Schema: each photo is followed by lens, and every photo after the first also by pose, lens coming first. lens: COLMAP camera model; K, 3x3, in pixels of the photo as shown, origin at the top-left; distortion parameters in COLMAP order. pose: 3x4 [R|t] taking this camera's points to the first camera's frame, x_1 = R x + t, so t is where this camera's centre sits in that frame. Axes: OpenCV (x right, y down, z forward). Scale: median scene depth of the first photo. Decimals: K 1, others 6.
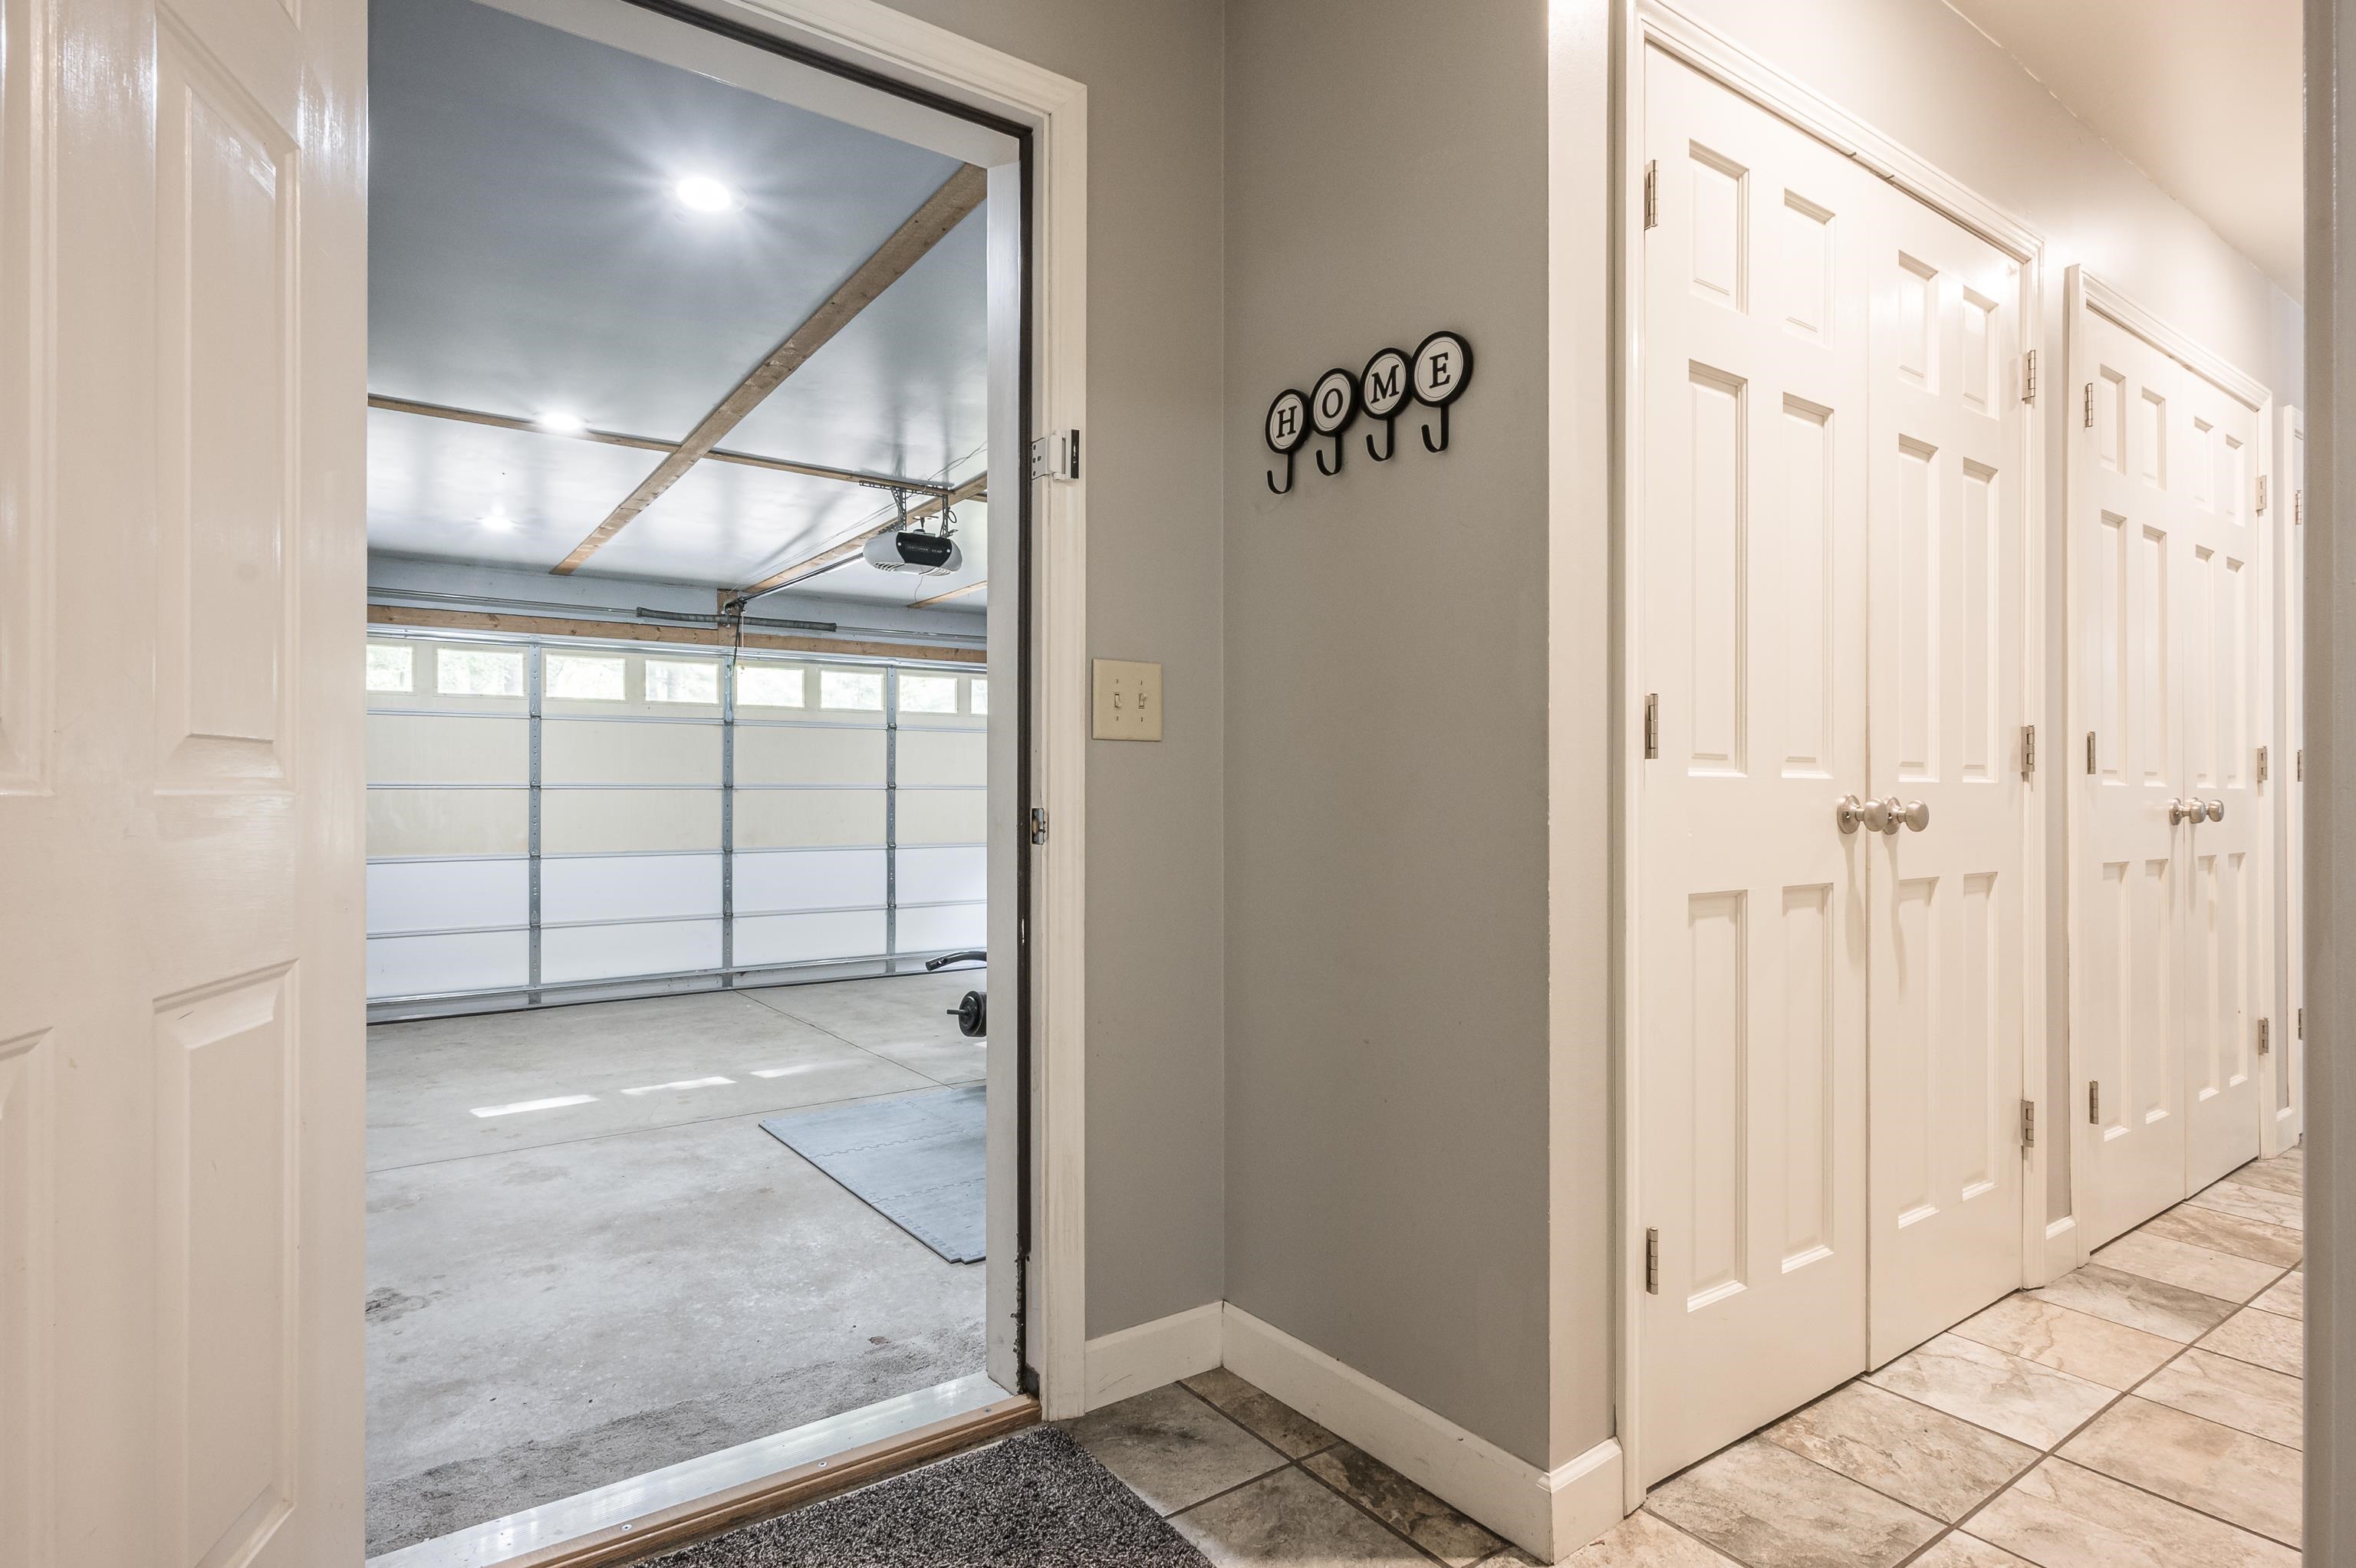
lens RADIAL K [[1181.3, 0, 1189.9], [0, 1181.3, 793.0], [0, 0, 1]] dist [0.006289, -0.000281]
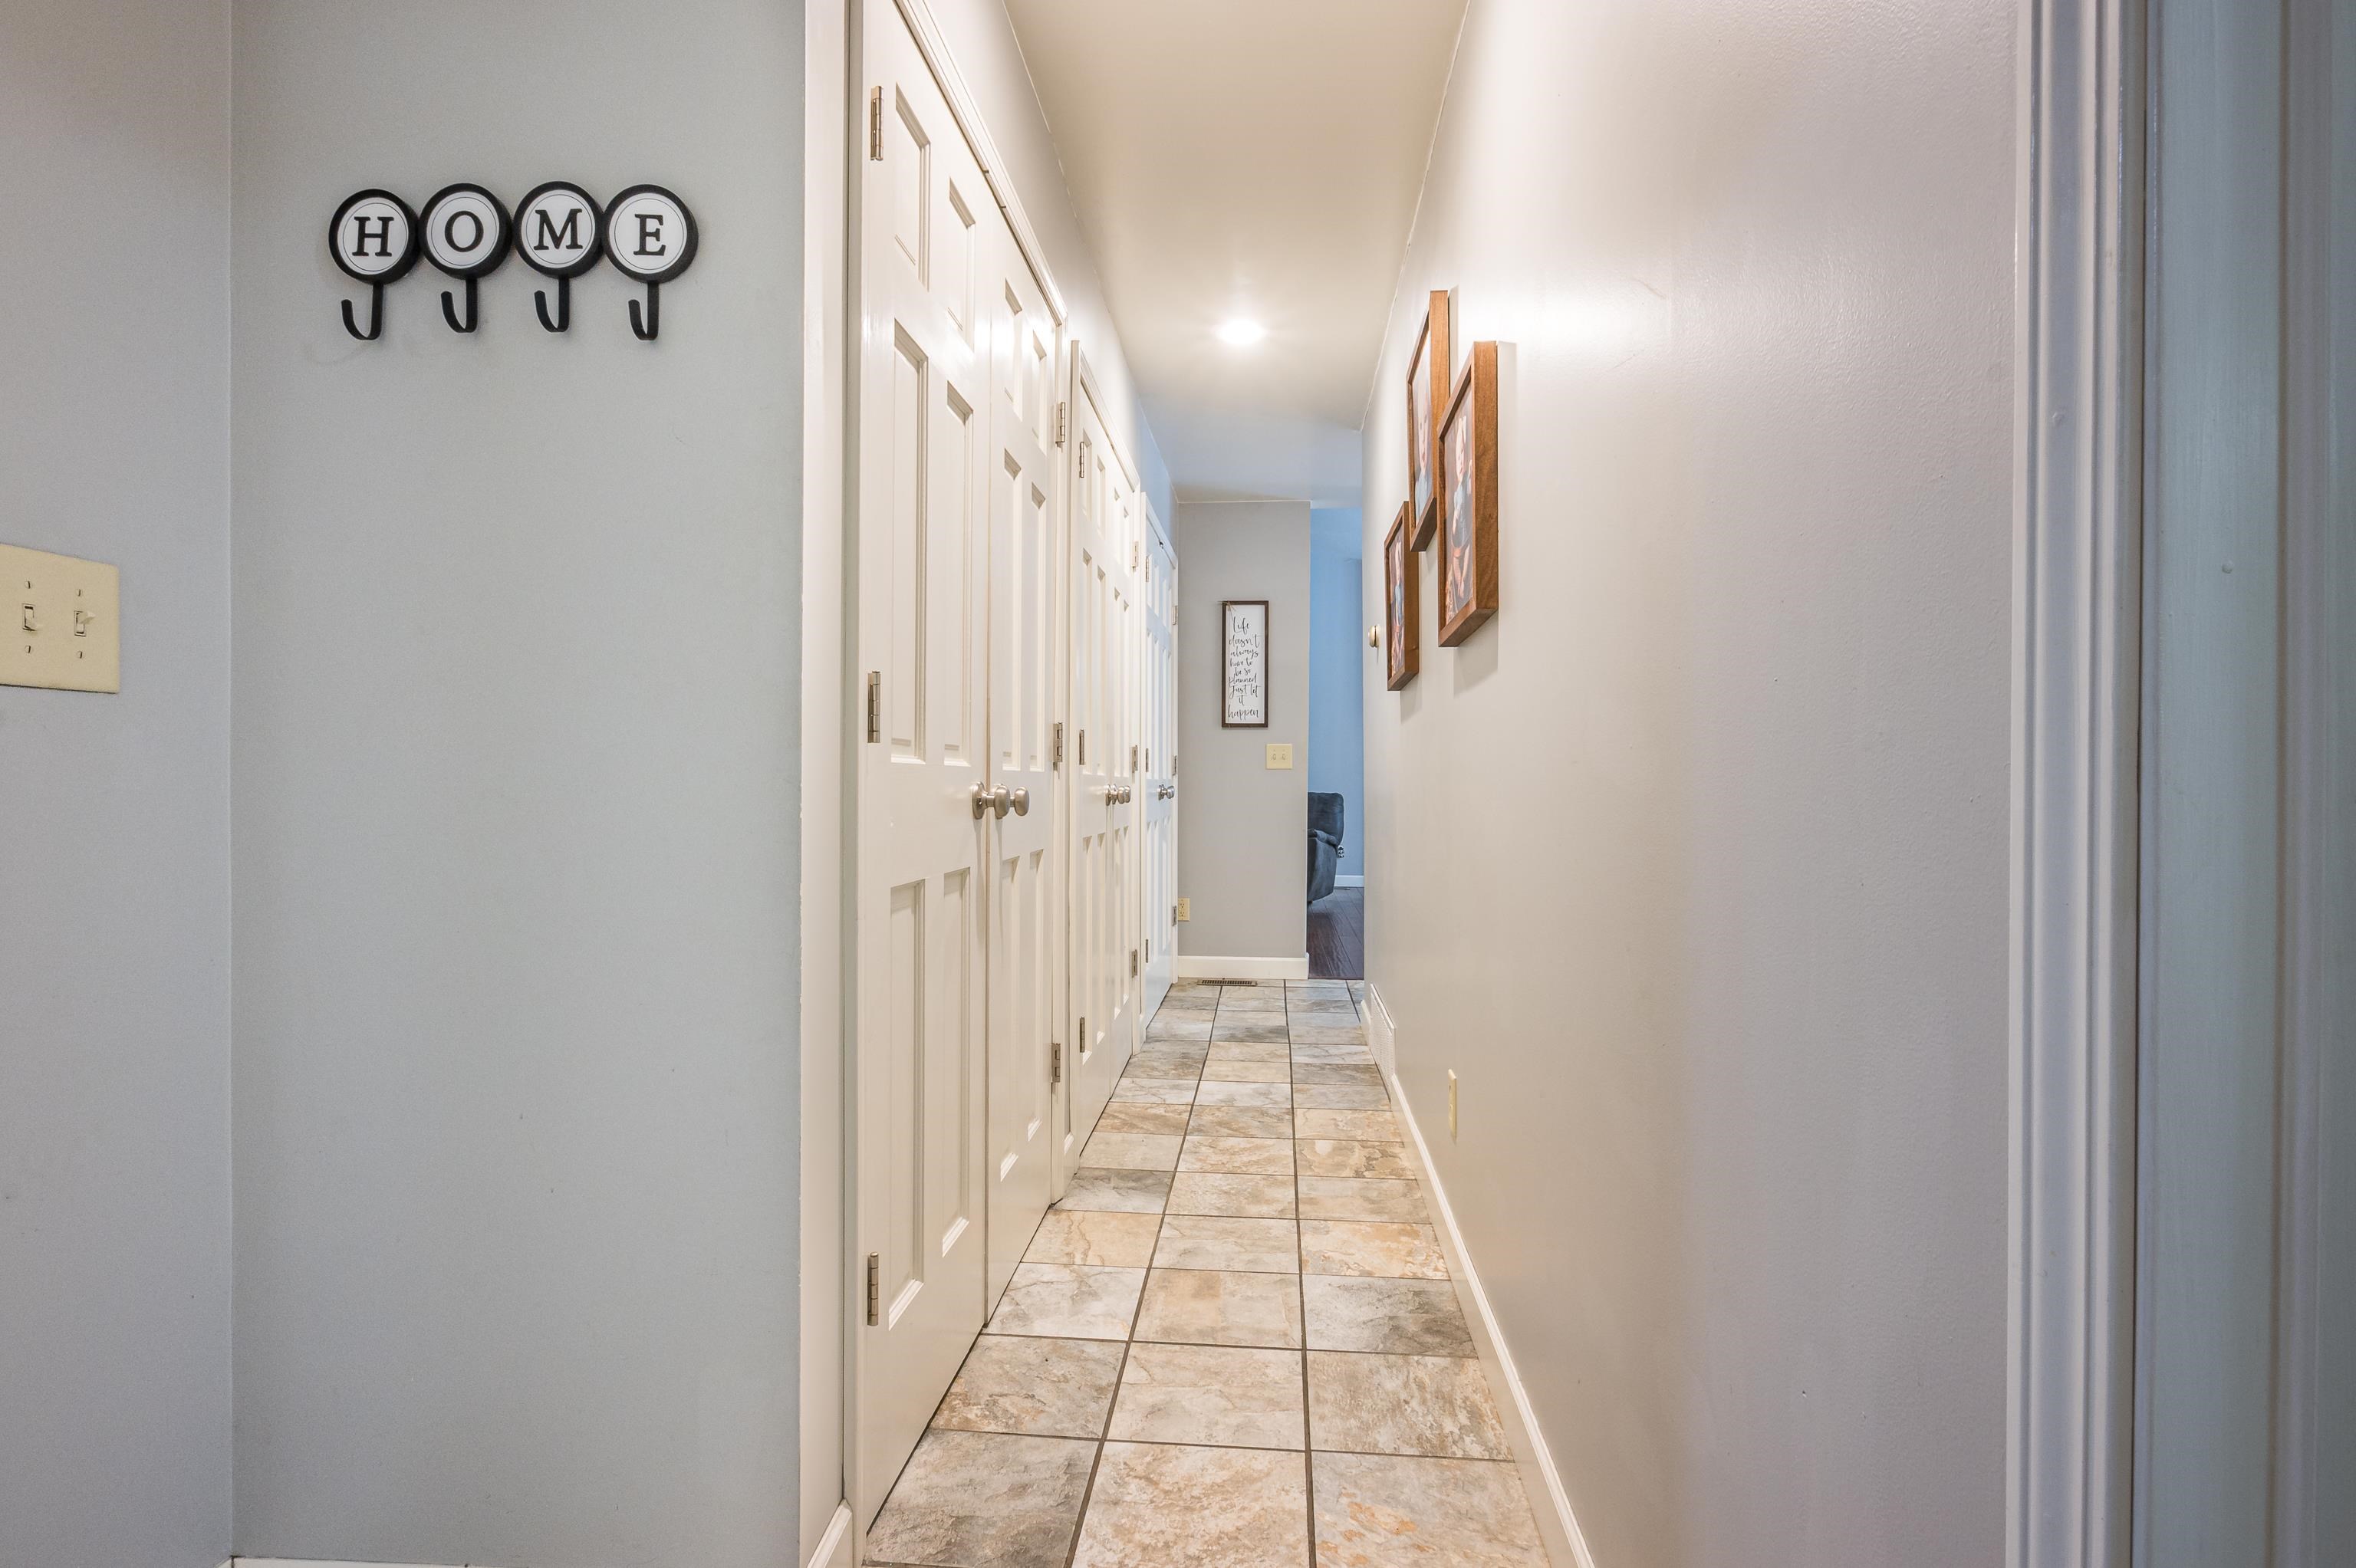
lens RADIAL K [[1181.3, 0, 1177.2], [0, 1181.3, 789.0], [0, 0, 1]] dist [0.006289, -0.000281]
pose [[0.661790, -0.003692, 0.749680, -0.140125], [-0.002182, 0.999974, 0.006851, 0.000076], [-0.749686, -0.006169, 0.661765, 0.217272]]
